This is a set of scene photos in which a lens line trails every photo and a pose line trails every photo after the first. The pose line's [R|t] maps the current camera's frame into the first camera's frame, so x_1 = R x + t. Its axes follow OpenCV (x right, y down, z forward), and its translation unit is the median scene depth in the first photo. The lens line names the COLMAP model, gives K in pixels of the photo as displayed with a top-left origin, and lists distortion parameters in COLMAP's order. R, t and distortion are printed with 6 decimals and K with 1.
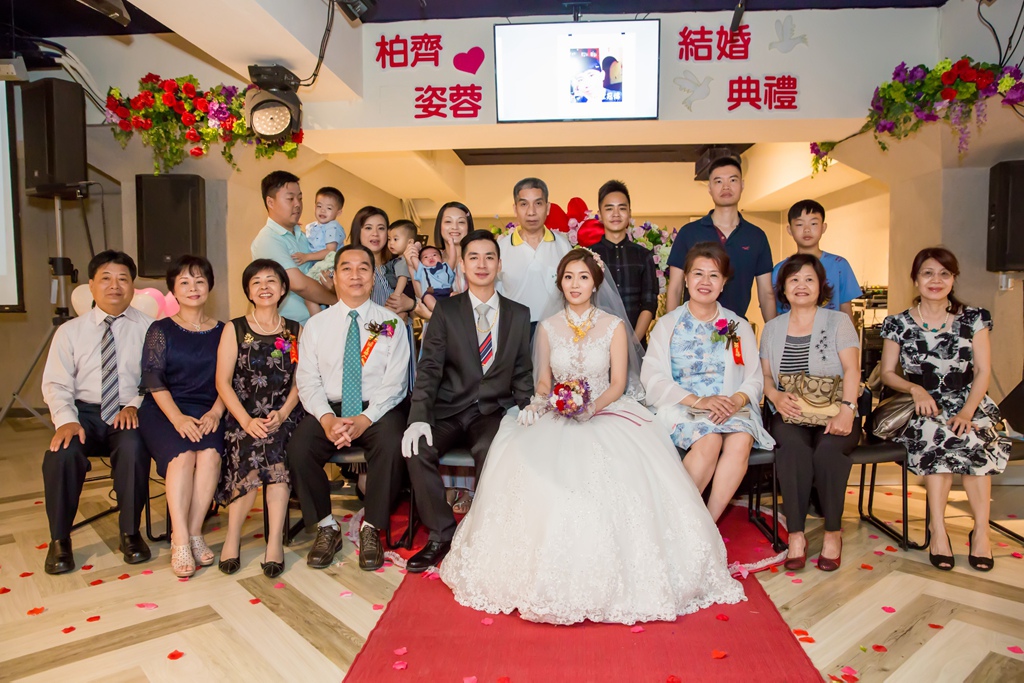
lens RADIAL K [[710.6, 0, 527.4], [0, 710.6, 364.9], [0, 0, 1]] dist [-0.078534, 0.064607]
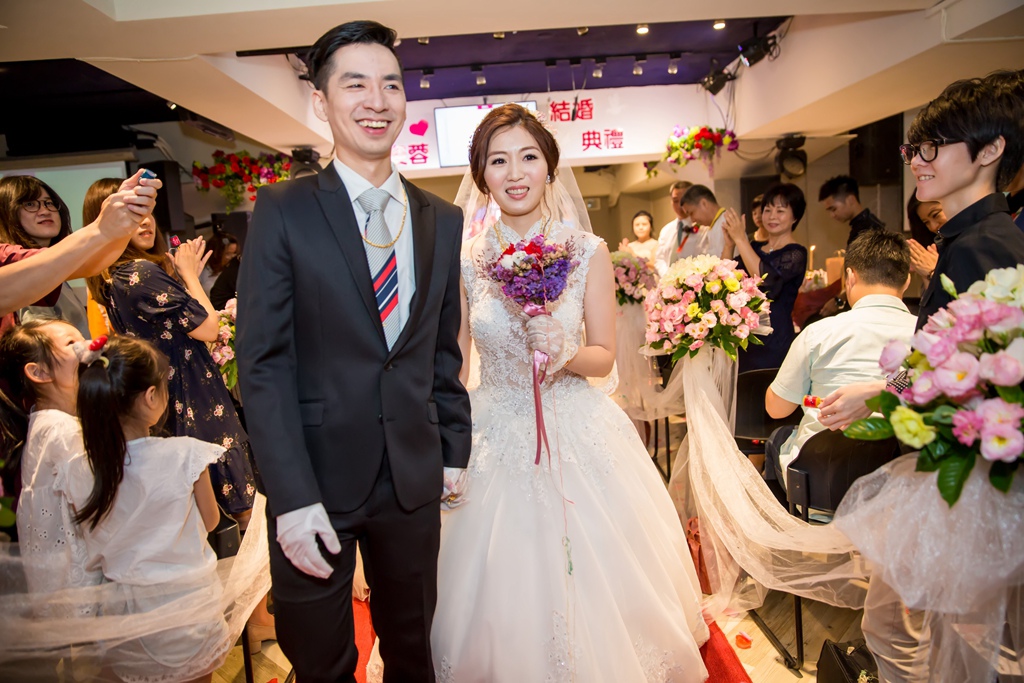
lens RADIAL K [[710.6, 0, 507.1], [0, 710.6, 350.1], [0, 0, 1]] dist [-0.078534, 0.064607]
pose [[0.995697, -0.073931, 0.055878, -0.012331], [0.072100, 0.996814, 0.034112, 0.025345], [-0.058222, -0.029937, 0.997855, -0.631418]]
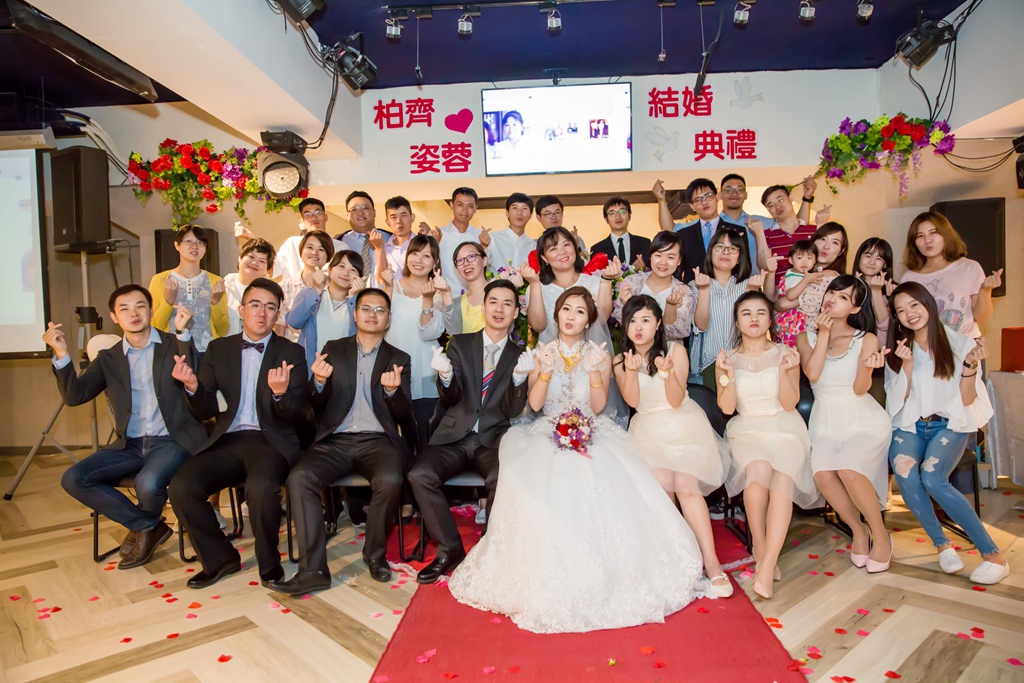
lens RADIAL K [[710.6, 0, 518.3], [0, 710.6, 356.5], [0, 0, 1]] dist [-0.078534, 0.064607]
pose [[0.999614, -0.024749, 0.012591, -0.013893], [0.025502, 0.997647, -0.063645, 0.007705], [-0.010986, 0.063941, 0.997893, -0.084212]]
